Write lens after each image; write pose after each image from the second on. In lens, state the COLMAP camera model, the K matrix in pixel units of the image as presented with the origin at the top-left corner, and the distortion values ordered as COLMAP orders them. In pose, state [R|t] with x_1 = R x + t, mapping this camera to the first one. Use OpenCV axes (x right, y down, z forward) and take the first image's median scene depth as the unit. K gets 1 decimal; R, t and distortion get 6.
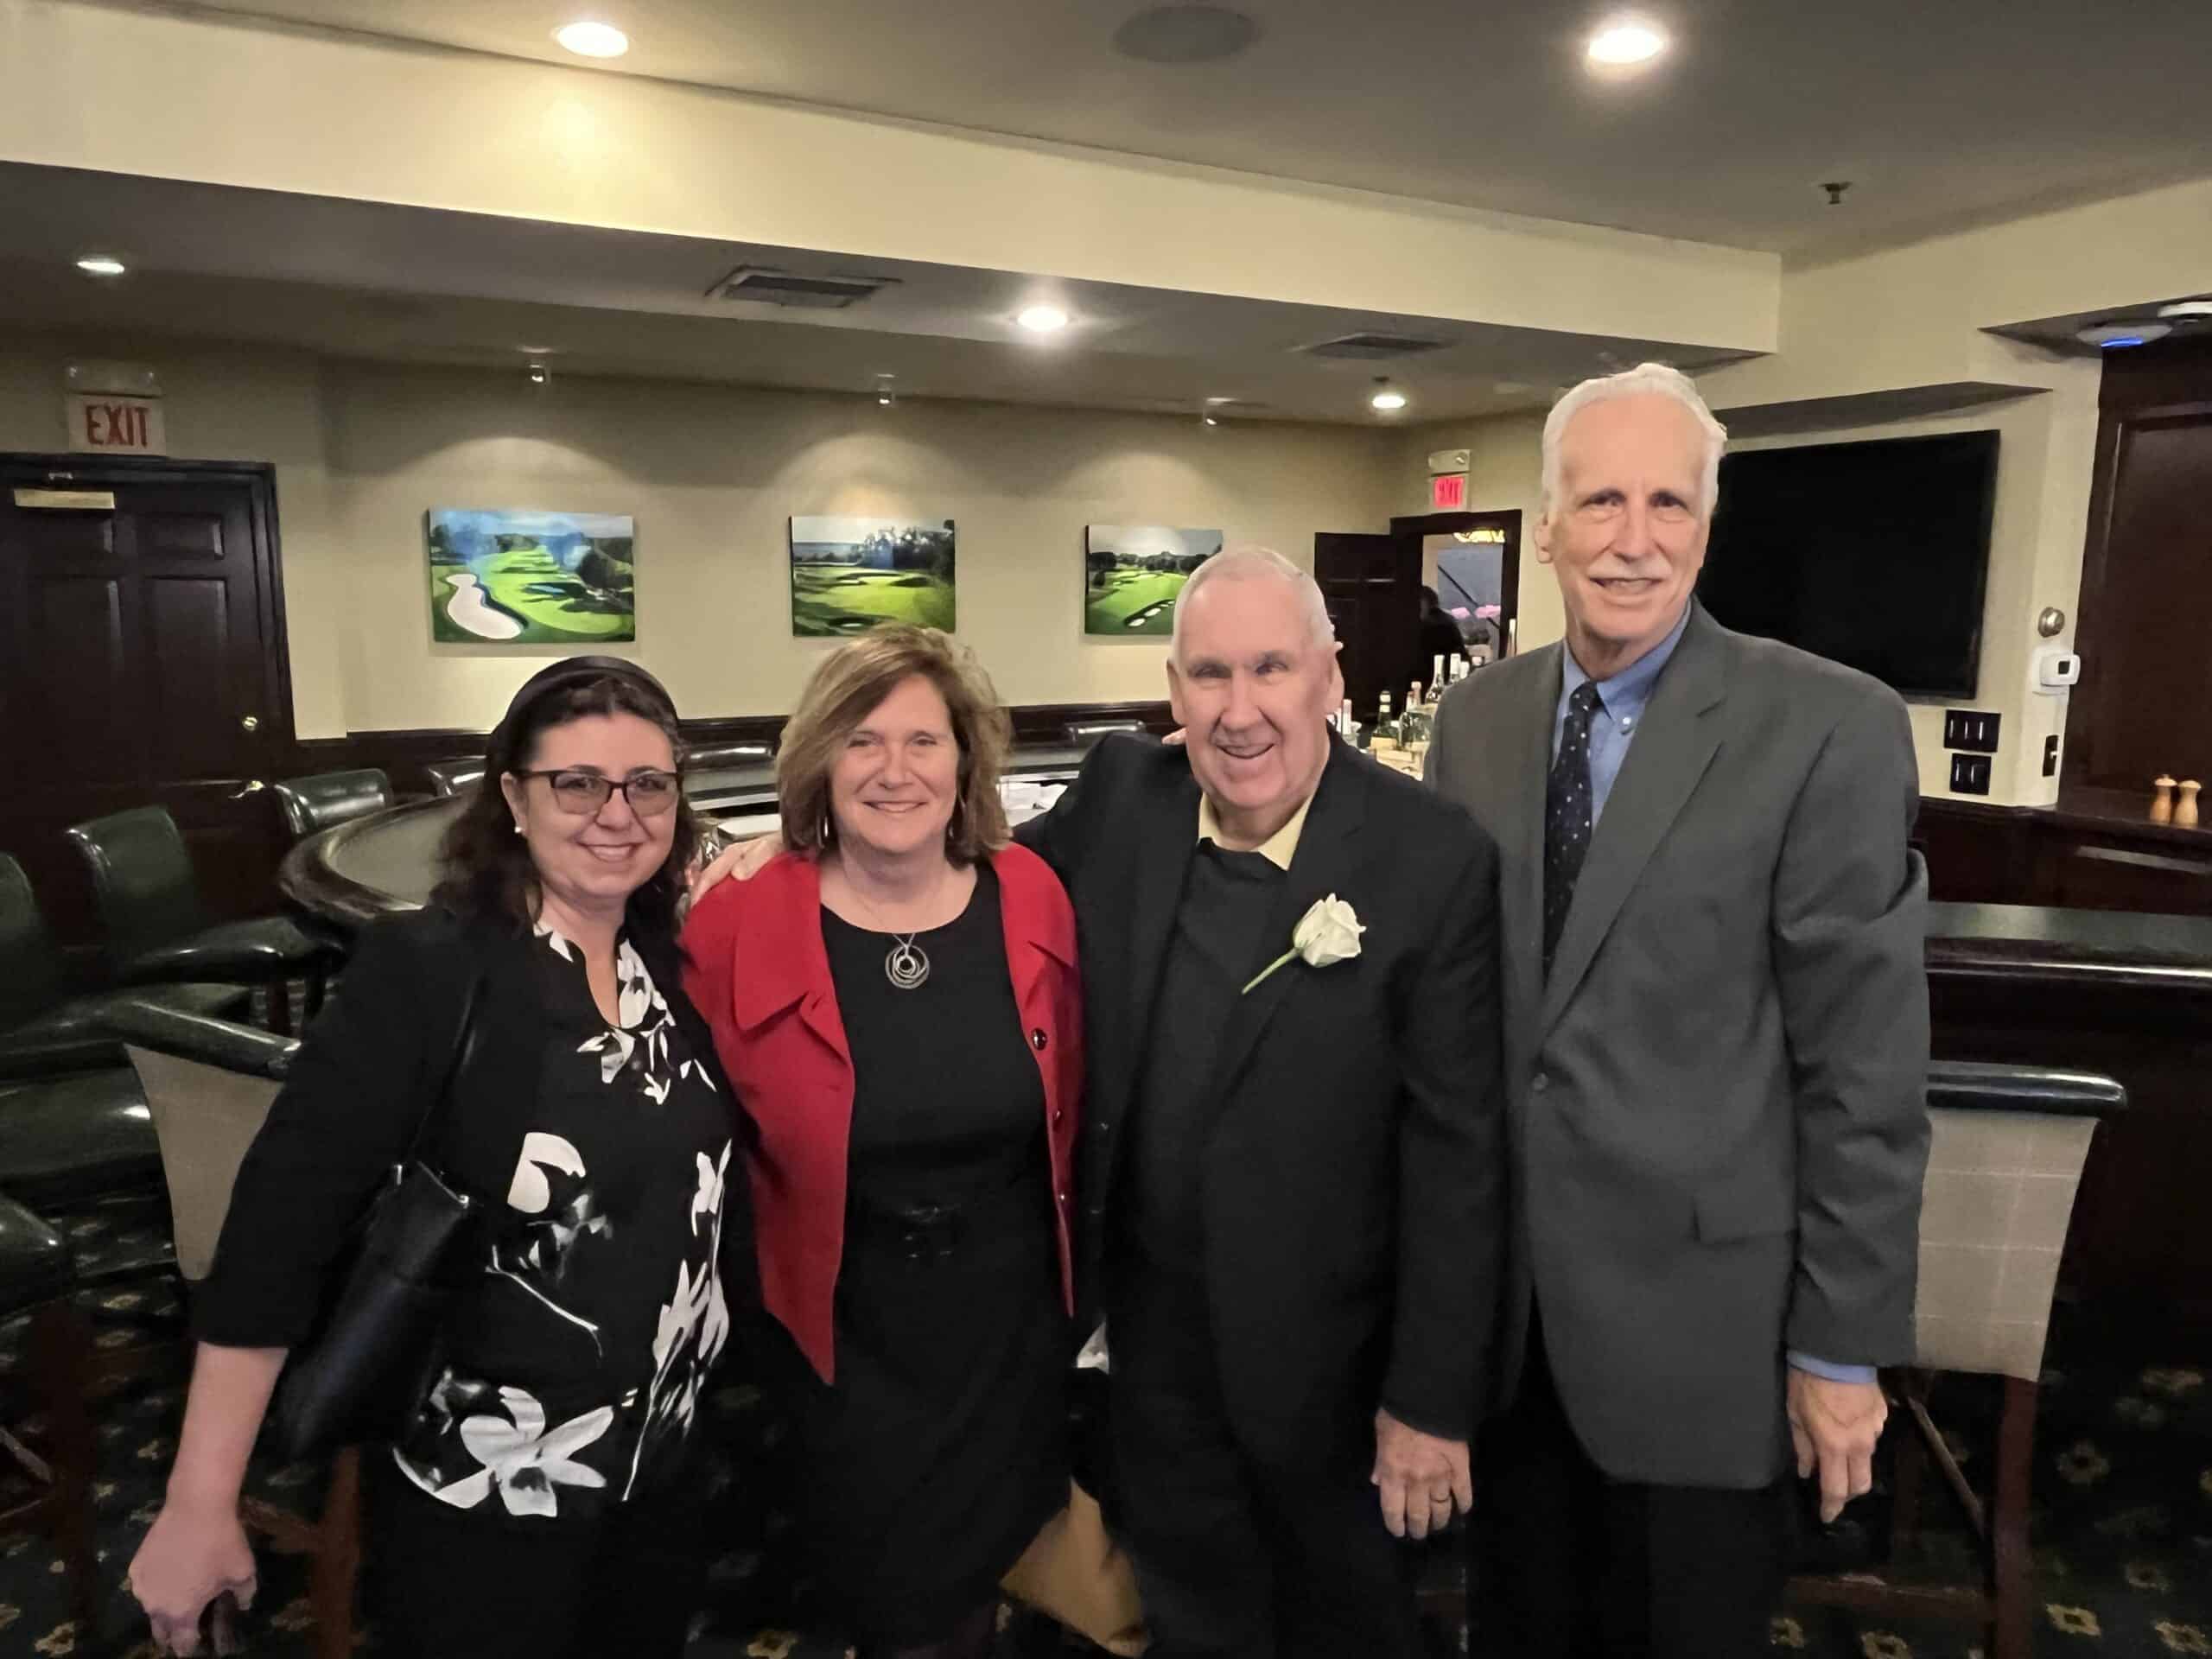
lens RADIAL K [[1542.1, 0, 1095.8], [0, 1542.1, 825.3], [0, 0, 1]] dist [-0.000677, -0.003946]
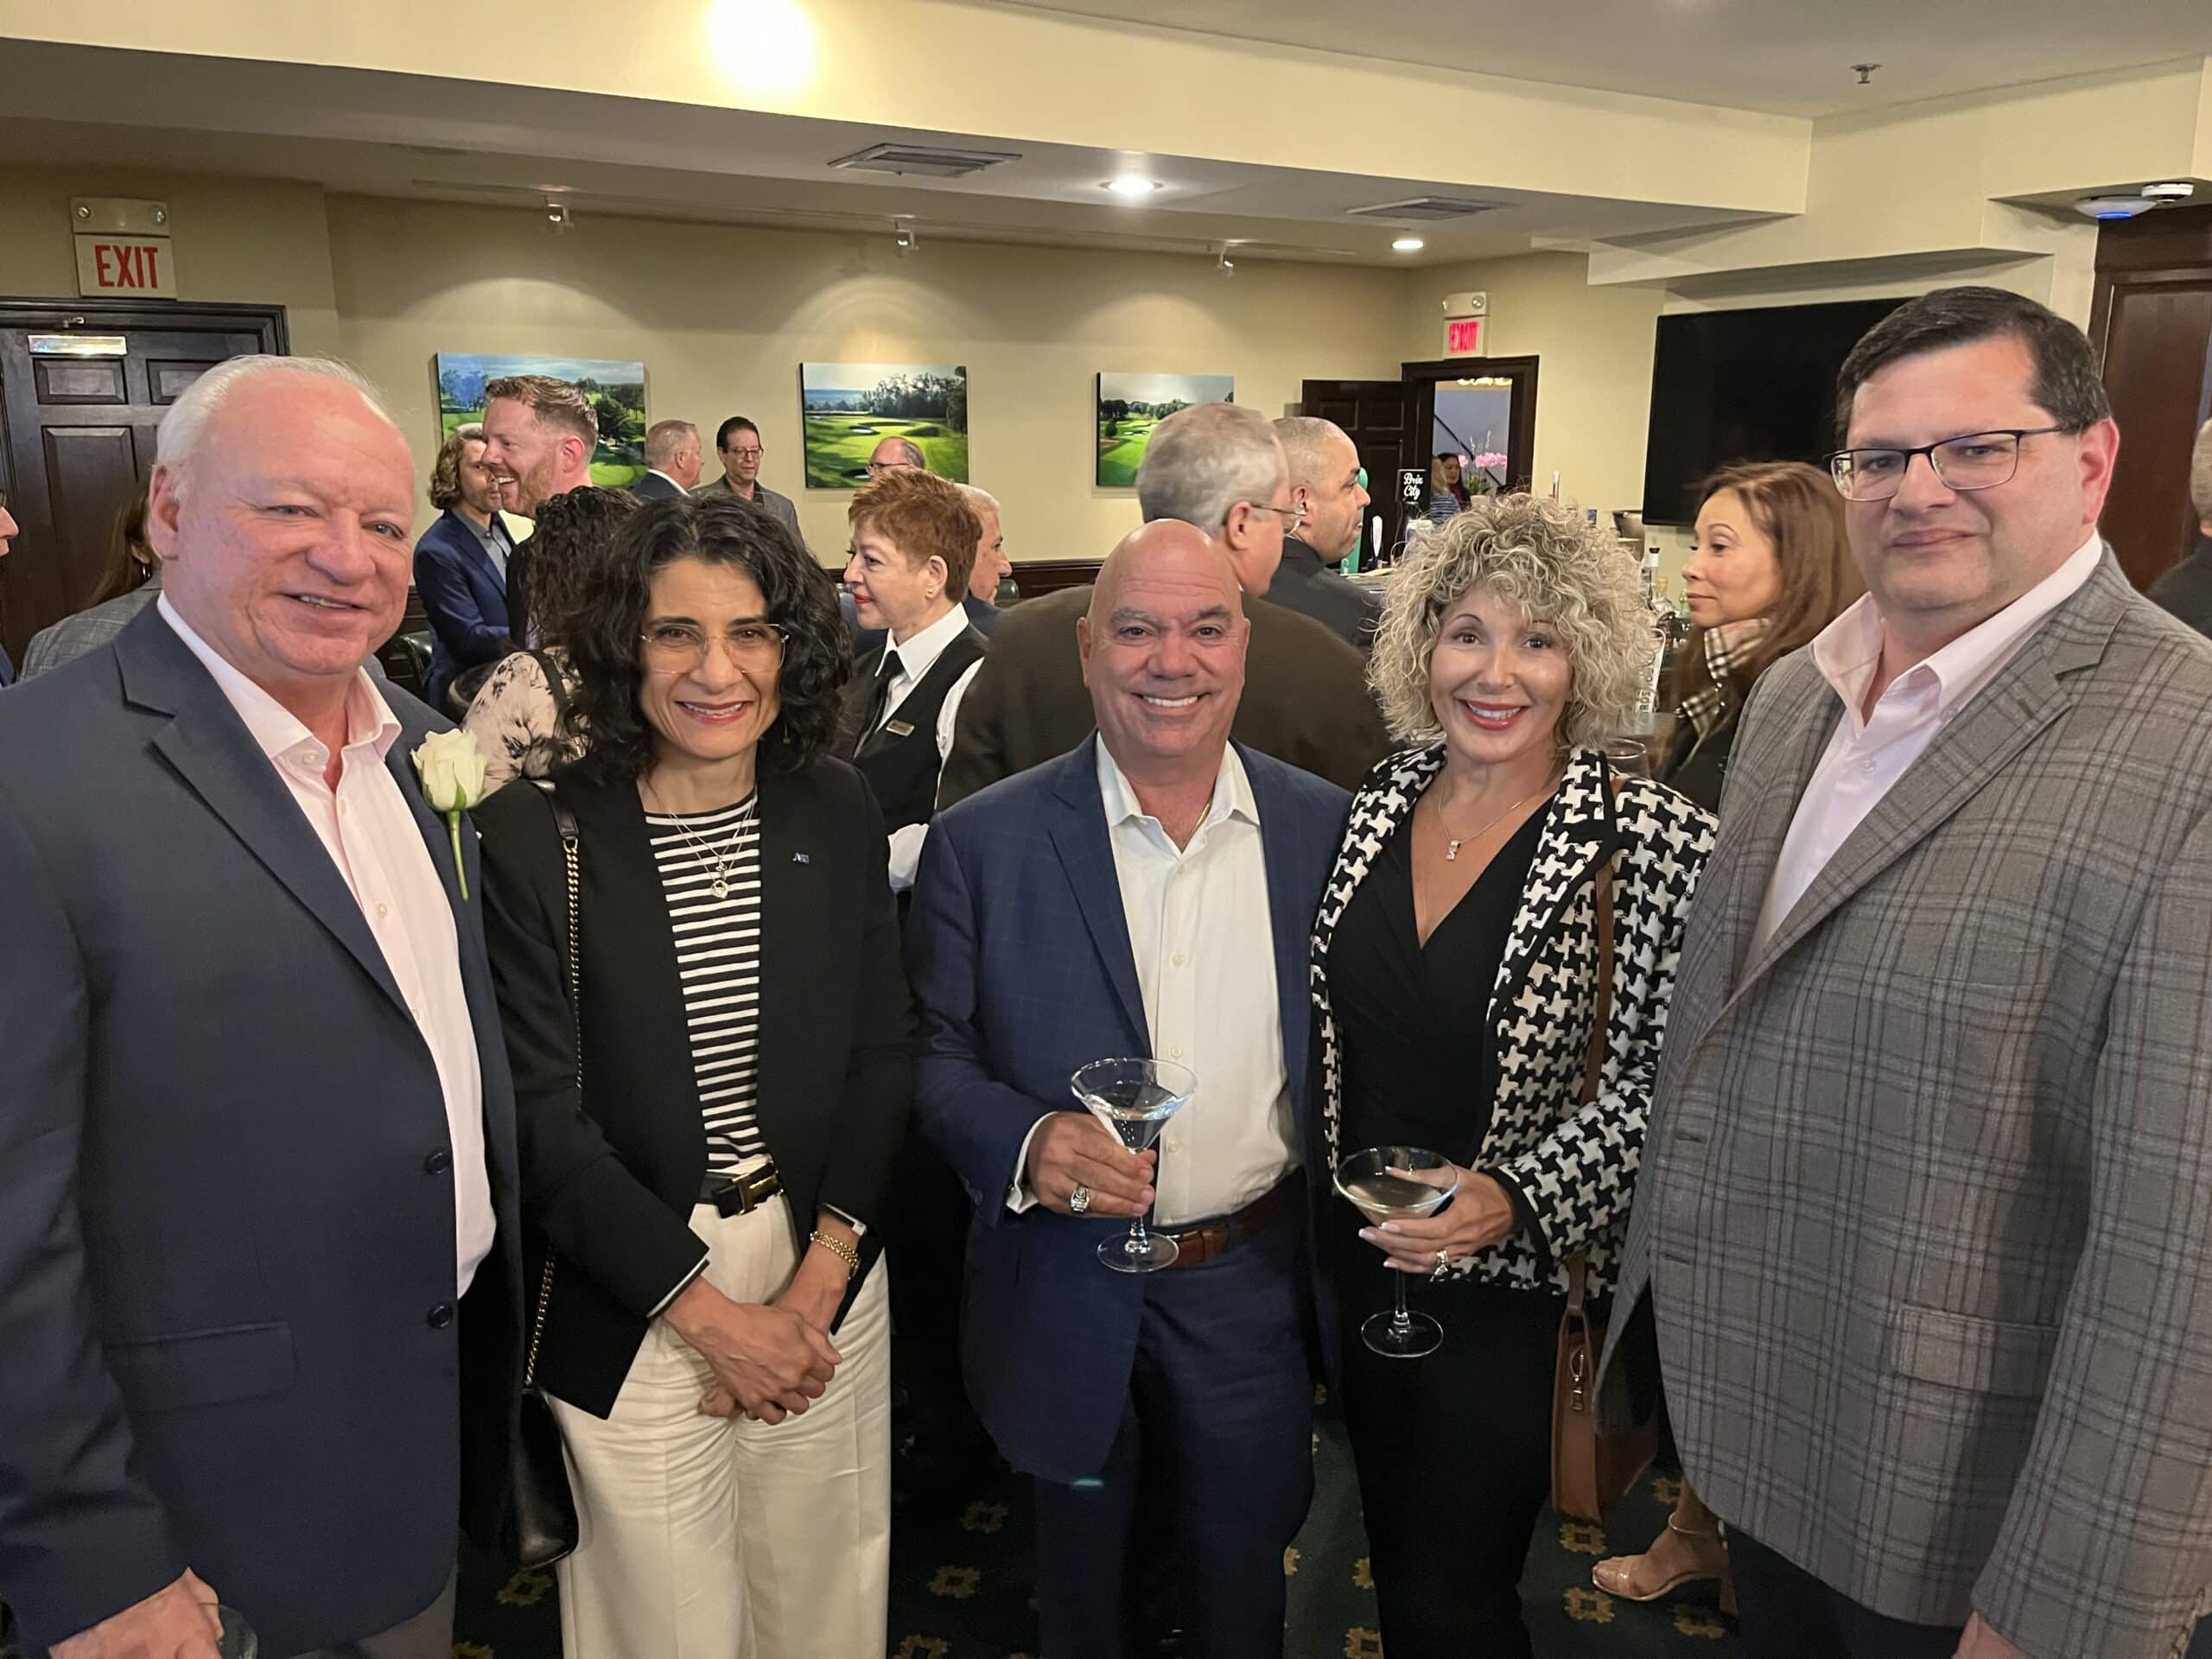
lens RADIAL K [[1698.5, 0, 1128.8], [0, 1698.5, 834.9], [0, 0, 1]] dist [0.040724, -0.057448]
pose [[0.998513, -0.012055, 0.053171, -0.052628], [0.007841, 0.996863, 0.078759, 0.013371], [-0.053954, -0.078225, 0.995475, -0.104672]]
